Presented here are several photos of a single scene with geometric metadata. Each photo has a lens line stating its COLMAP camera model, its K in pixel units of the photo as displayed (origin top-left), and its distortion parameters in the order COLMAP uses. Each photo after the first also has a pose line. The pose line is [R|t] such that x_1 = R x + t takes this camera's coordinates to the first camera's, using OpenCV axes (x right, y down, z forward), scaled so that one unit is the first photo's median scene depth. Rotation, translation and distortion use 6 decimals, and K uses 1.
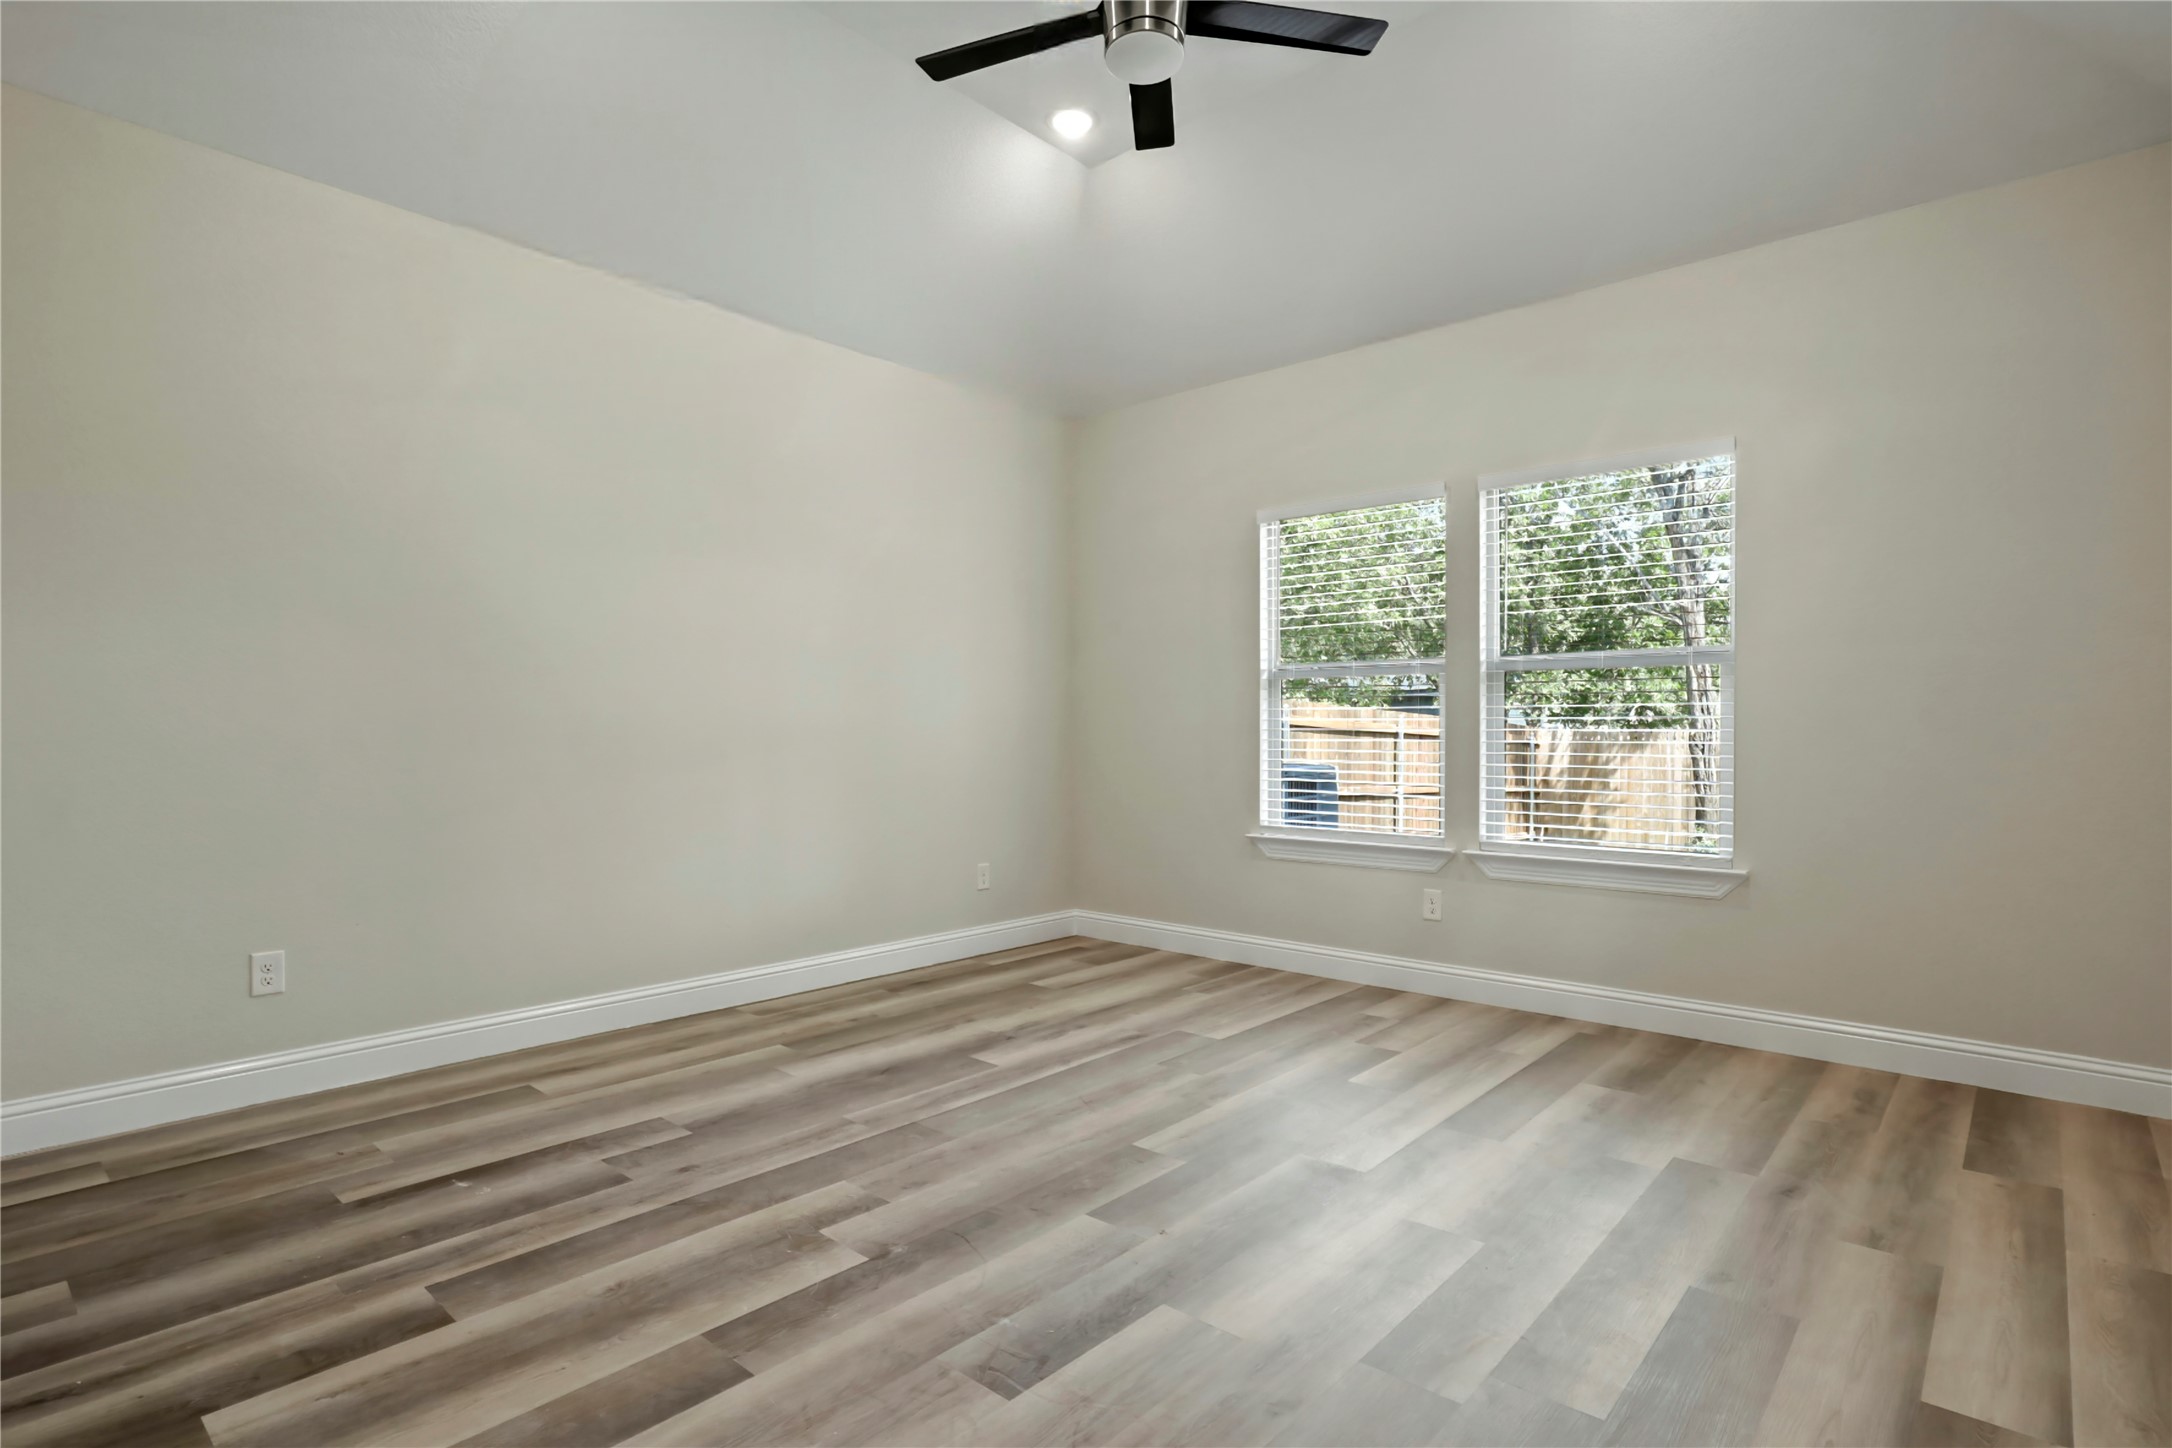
lens RADIAL K [[1088.8, 0, 1088.9], [0, 1088.8, 730.4], [0, 0, 1]] dist [-0.014957, 0.008978]
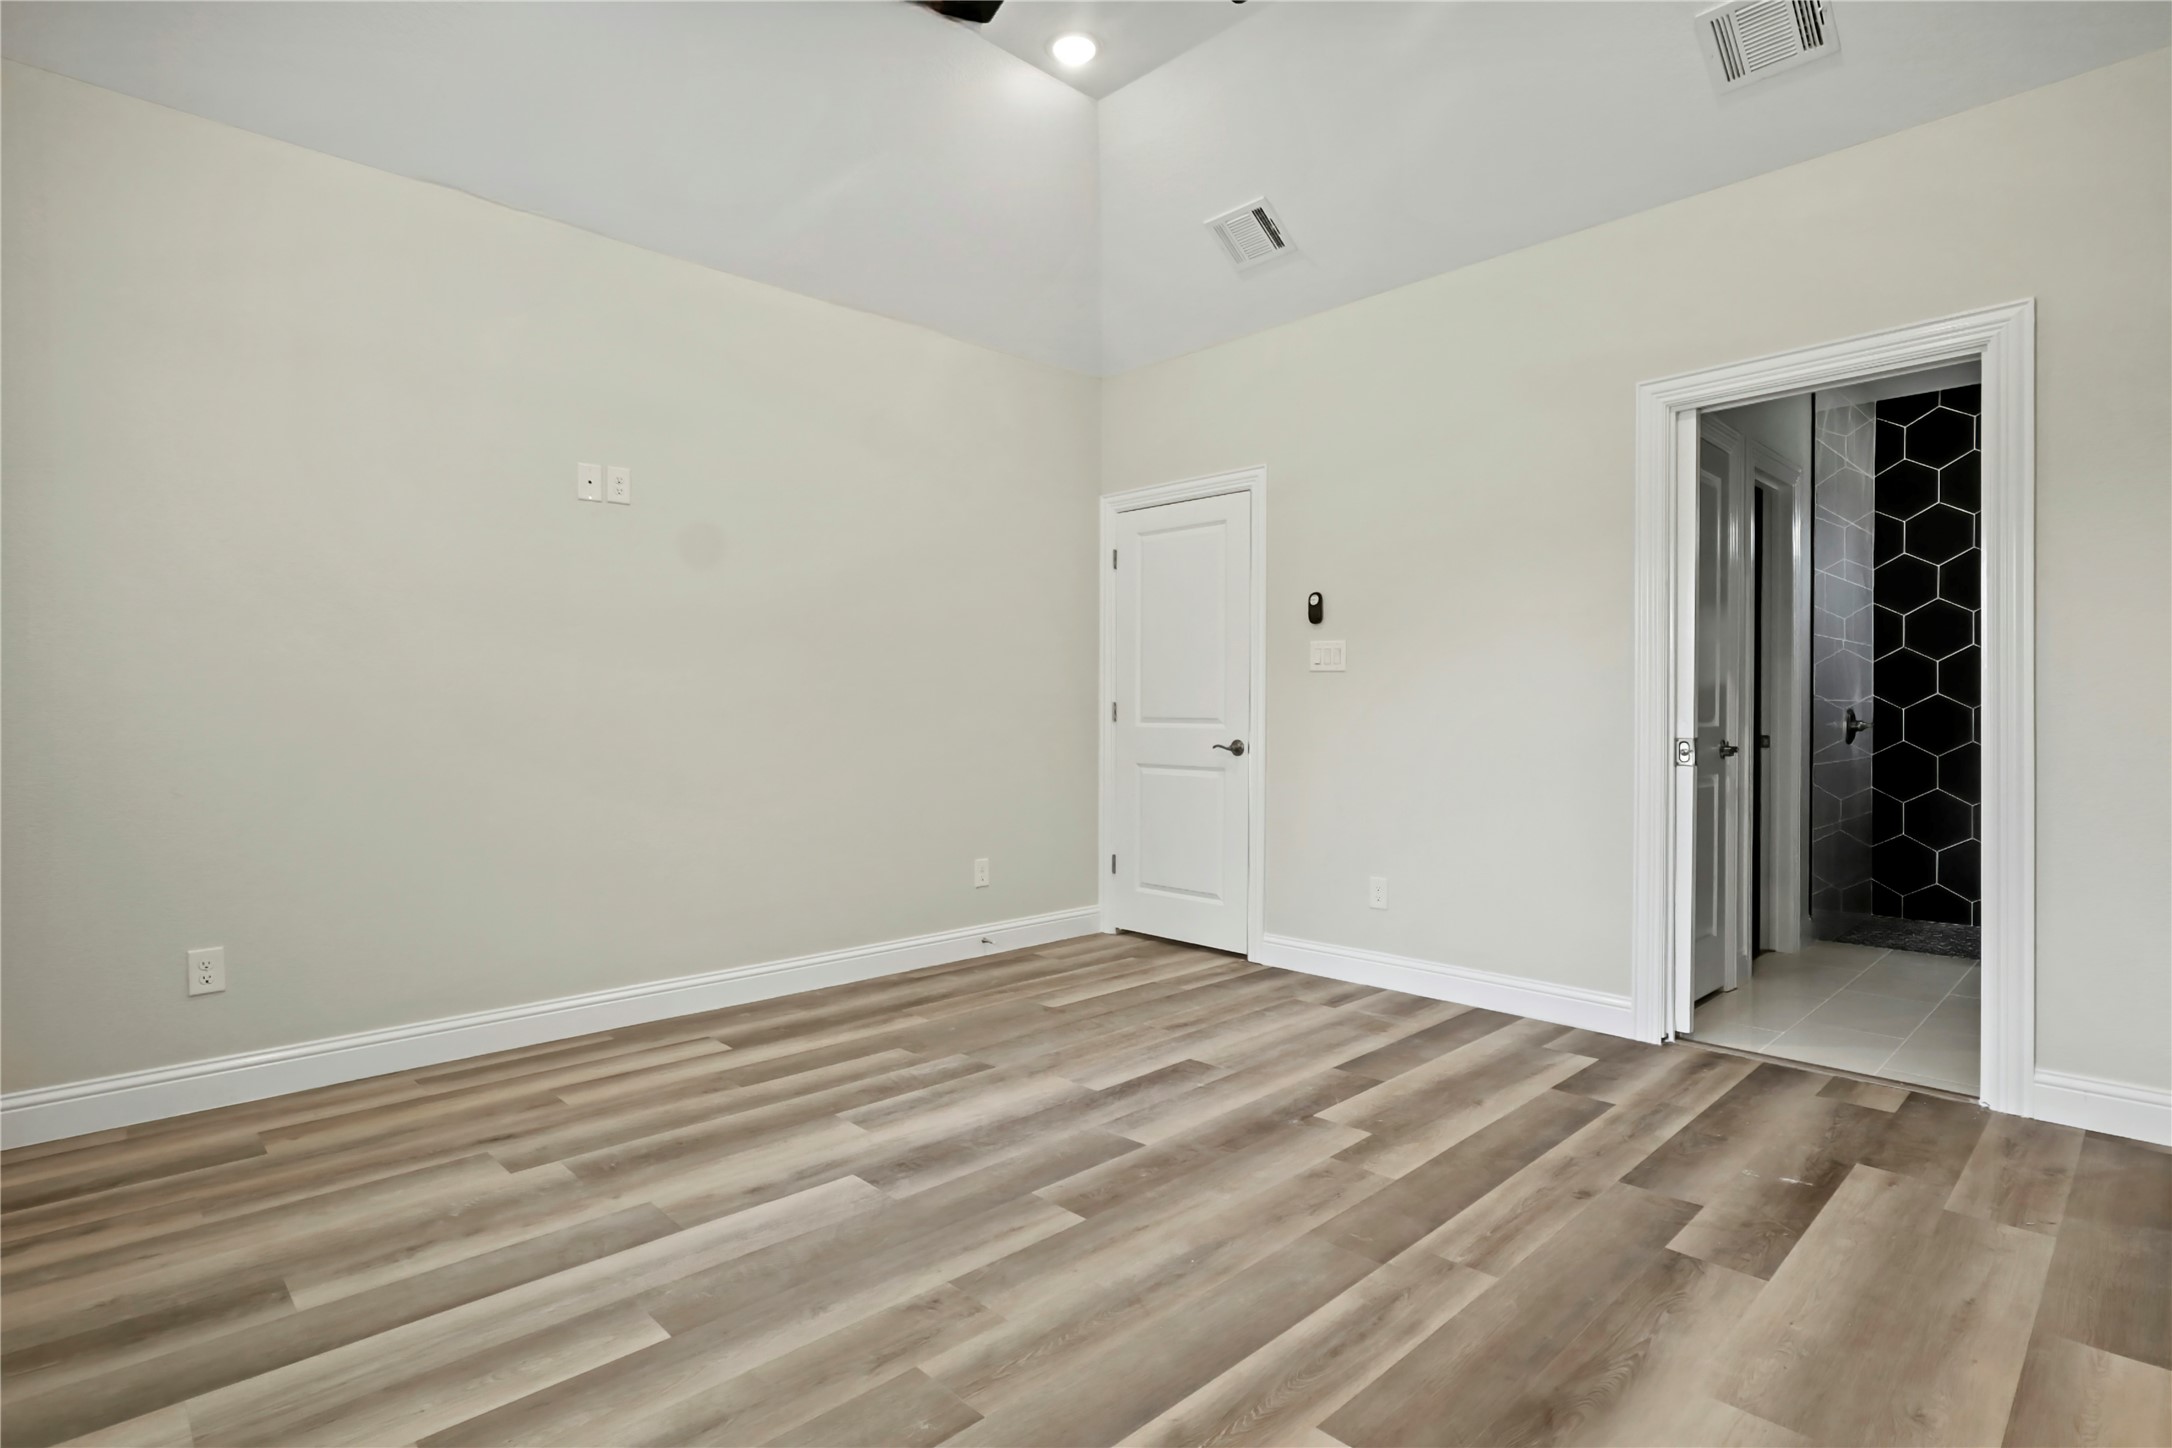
lens RADIAL K [[1088.8, 0, 1096.1], [0, 1088.8, 727.2], [0, 0, 1]] dist [-0.014957, 0.008978]
pose [[-0.997557, 0.003657, 0.069762, -0.029768], [0.003919, 0.999986, 0.003613, 0.009429], [-0.069748, 0.003878, -0.997557, 2.030754]]
